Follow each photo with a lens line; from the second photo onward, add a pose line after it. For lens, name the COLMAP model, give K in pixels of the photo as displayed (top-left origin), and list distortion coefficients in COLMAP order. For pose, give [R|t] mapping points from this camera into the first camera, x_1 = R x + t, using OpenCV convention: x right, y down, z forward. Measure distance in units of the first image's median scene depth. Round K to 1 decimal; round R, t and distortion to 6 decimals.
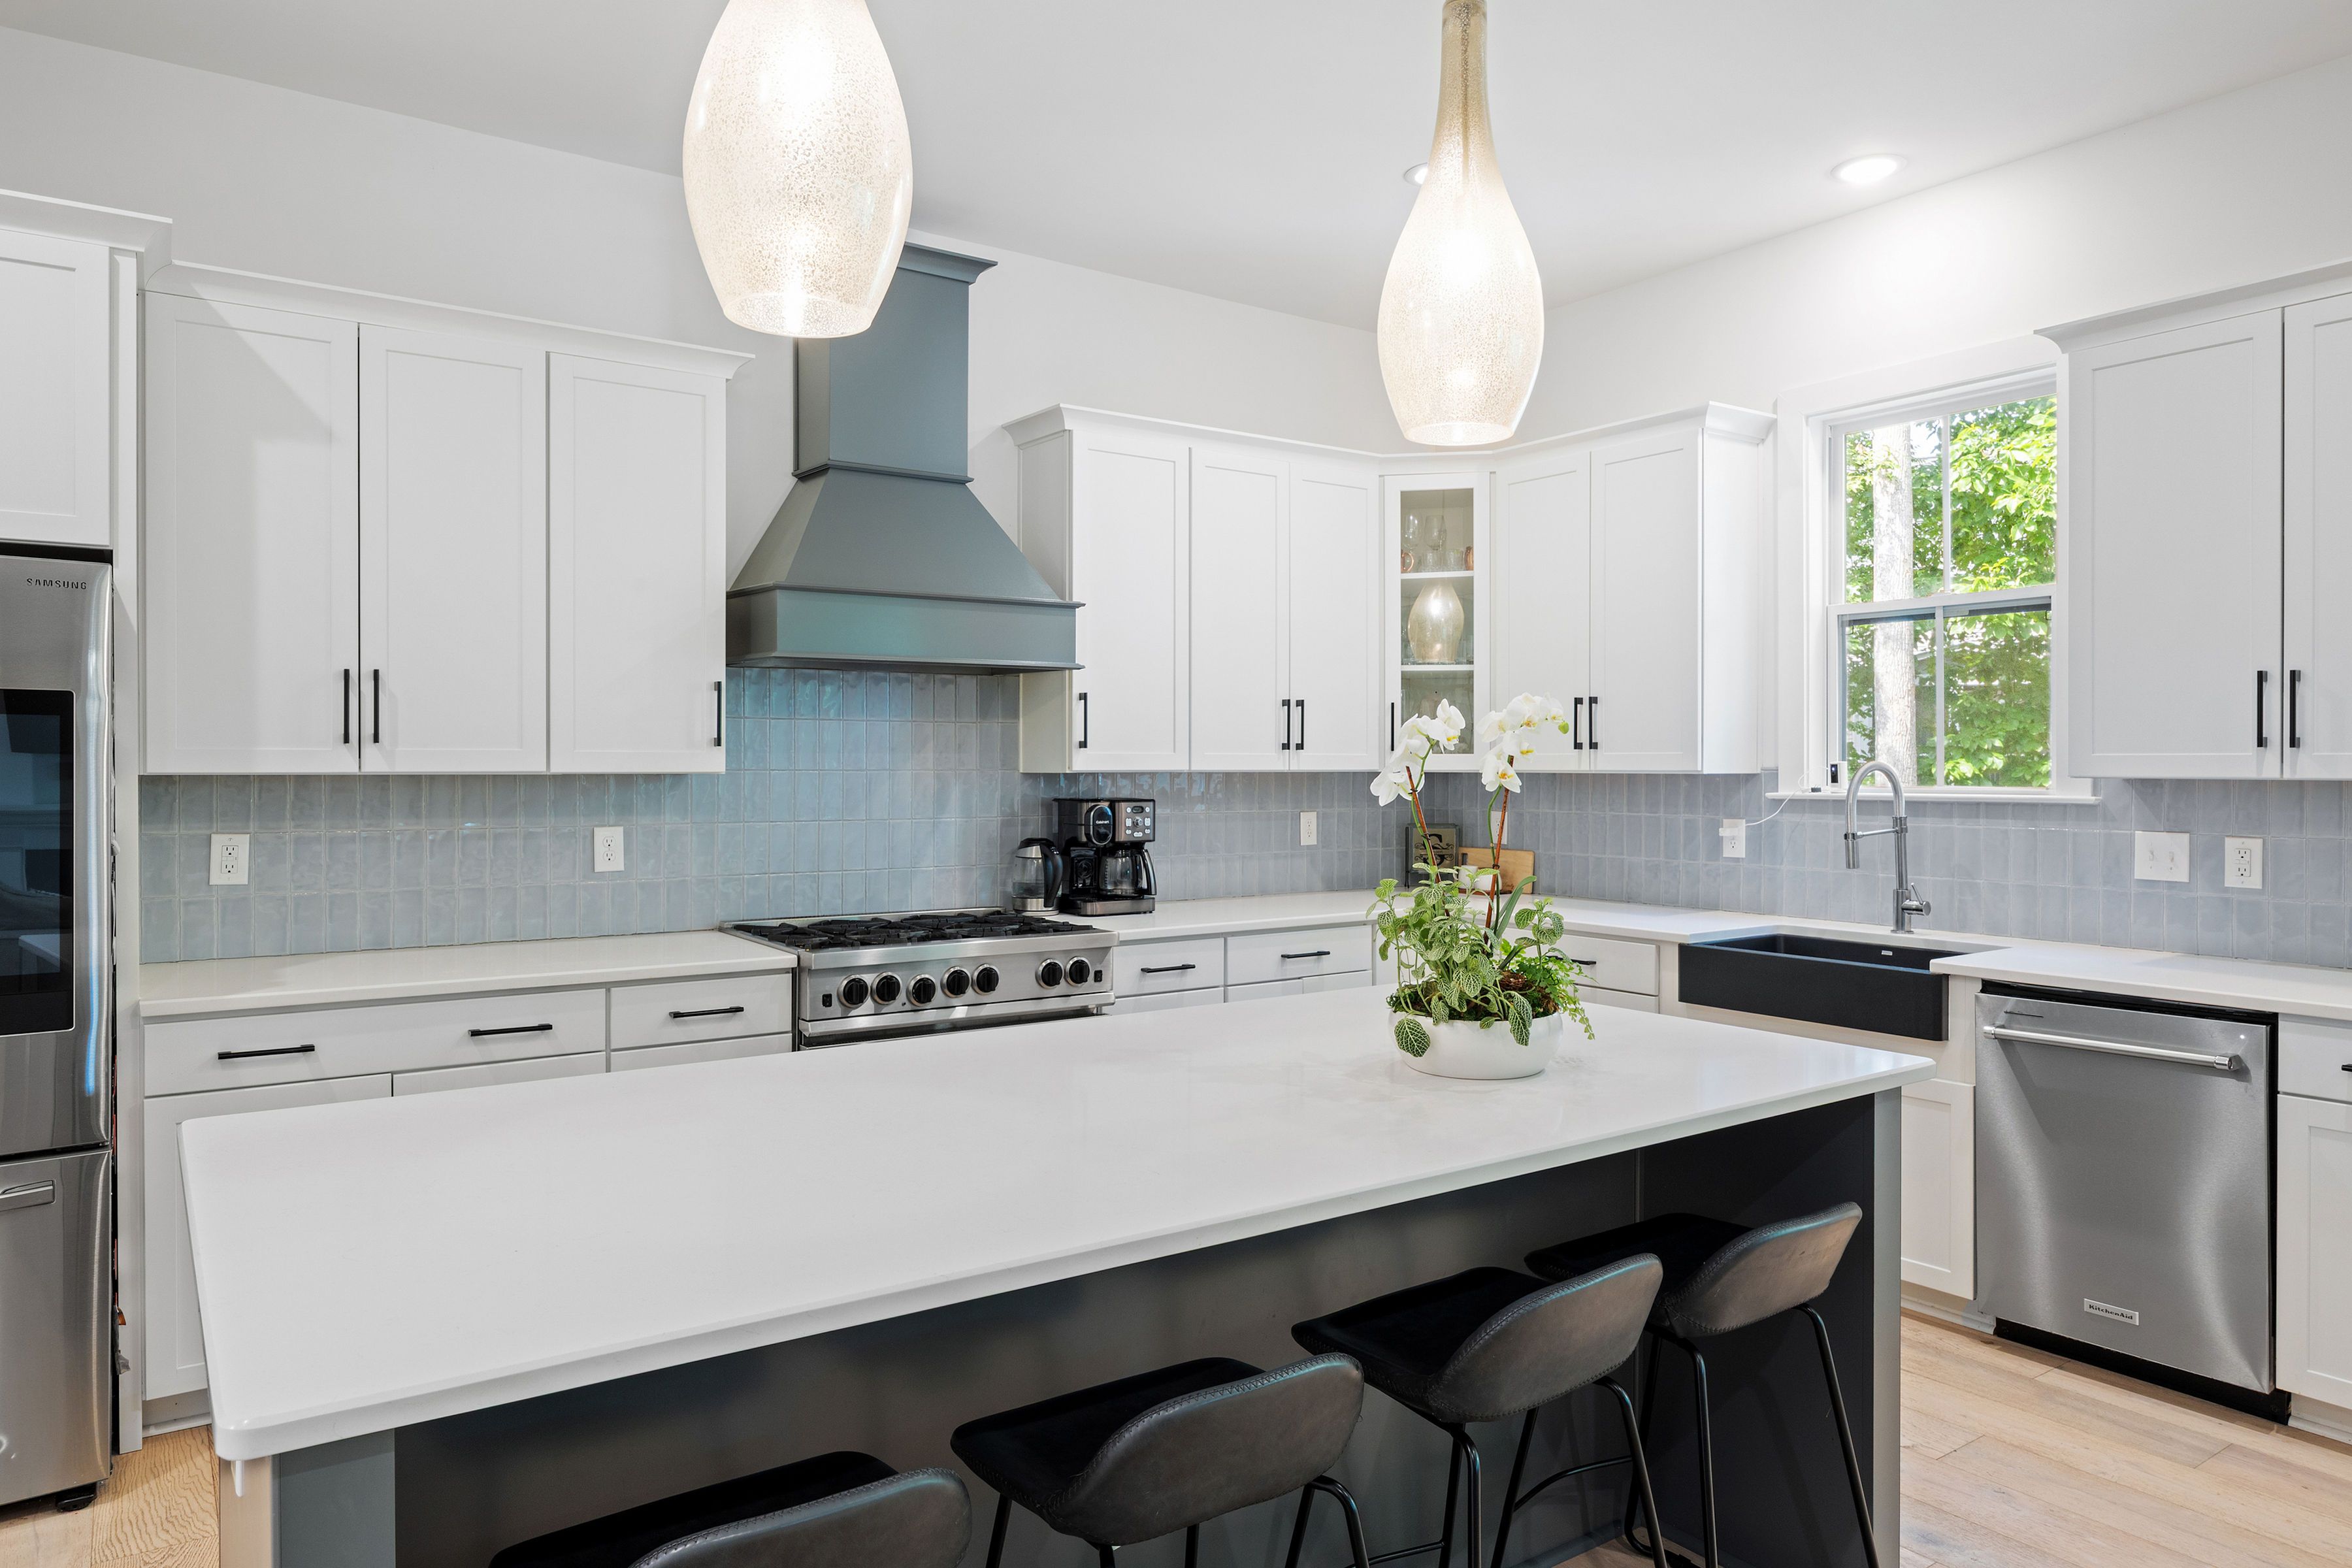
lens RADIAL K [[1489.1, 0, 1157.7], [0, 1489.1, 768.1], [0, 0, 1]] dist [-0.006917, 0.000459]
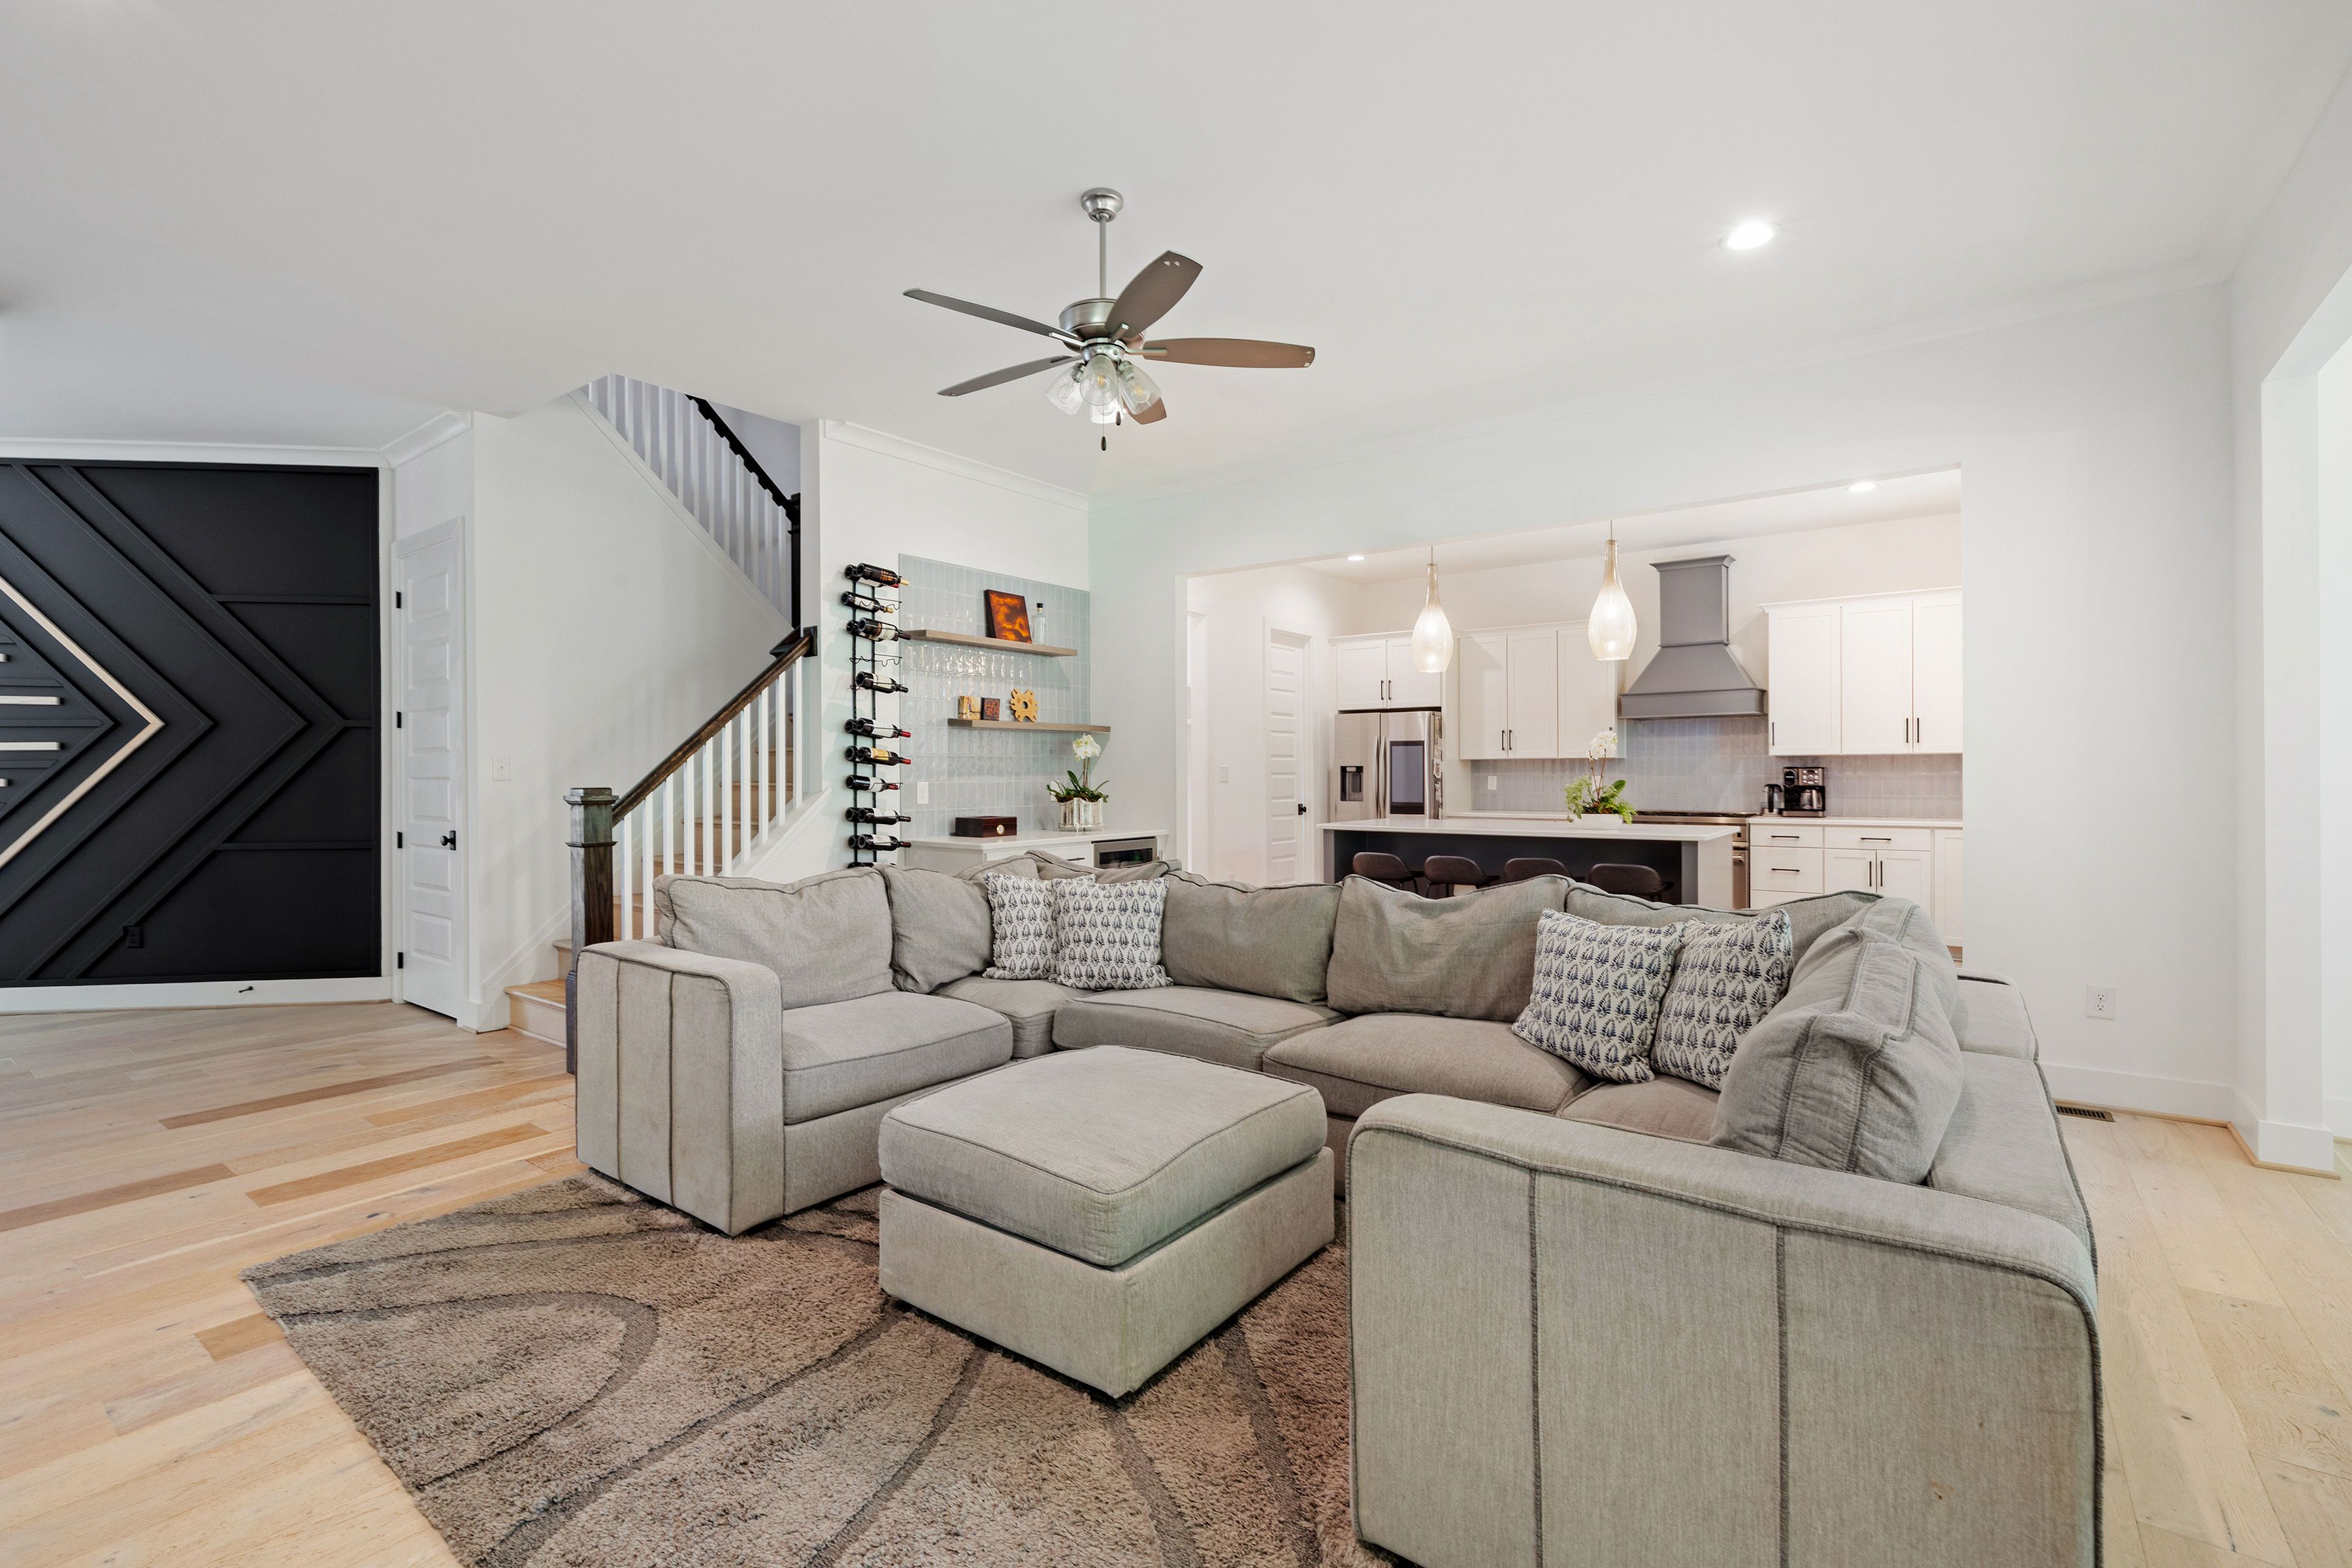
lens RADIAL K [[1066.5, 0, 1161.7], [0, 1066.5, 772.2], [0, 0, 1]] dist [0.001900, -0.000185]
pose [[0.315183, -0.002777, -0.949027, 1.361782], [0.003052, 0.999994, -0.001913, 0.032050], [0.949026, -0.002294, 0.315189, -0.508650]]
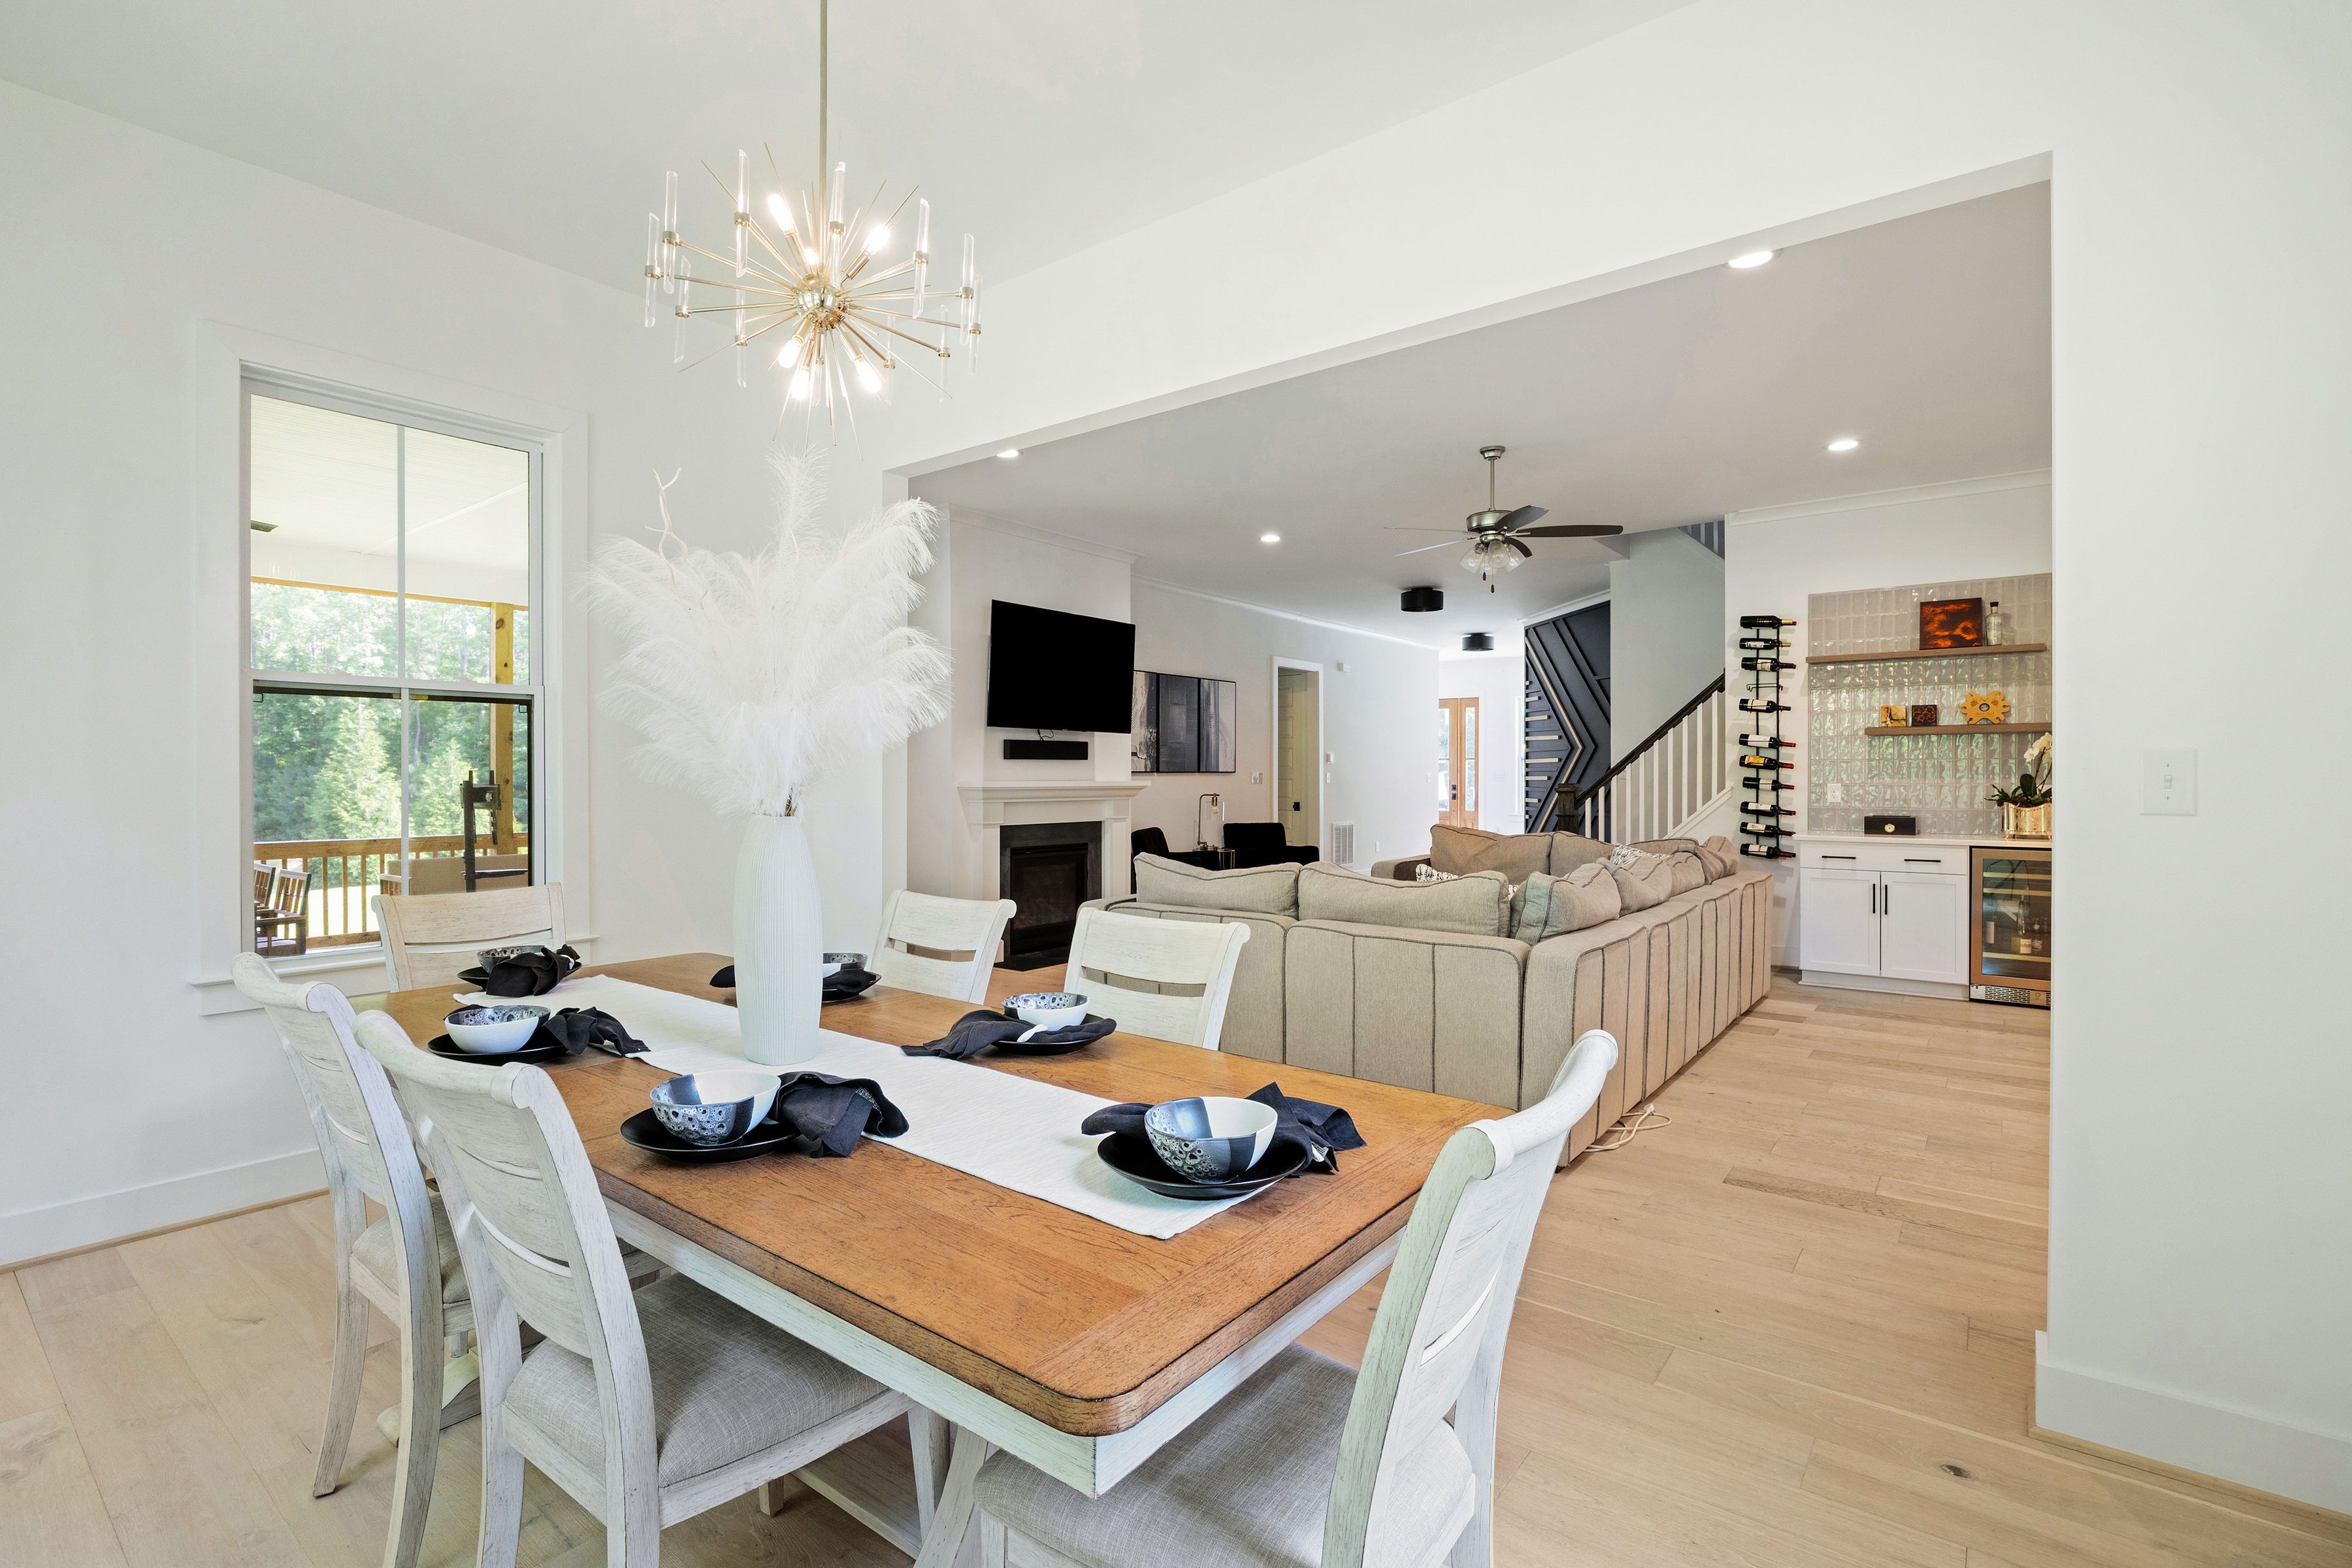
lens RADIAL K [[1095.5, 0, 1182.7], [0, 1095.5, 778.7], [0, 0, 1]] dist [0.000198, 0.000094]
pose [[-0.947723, 0.000347, -0.319095, 1.417260], [-0.001930, 0.999975, 0.006821, 0.024901], [0.319090, 0.007080, -0.947698, 0.882399]]
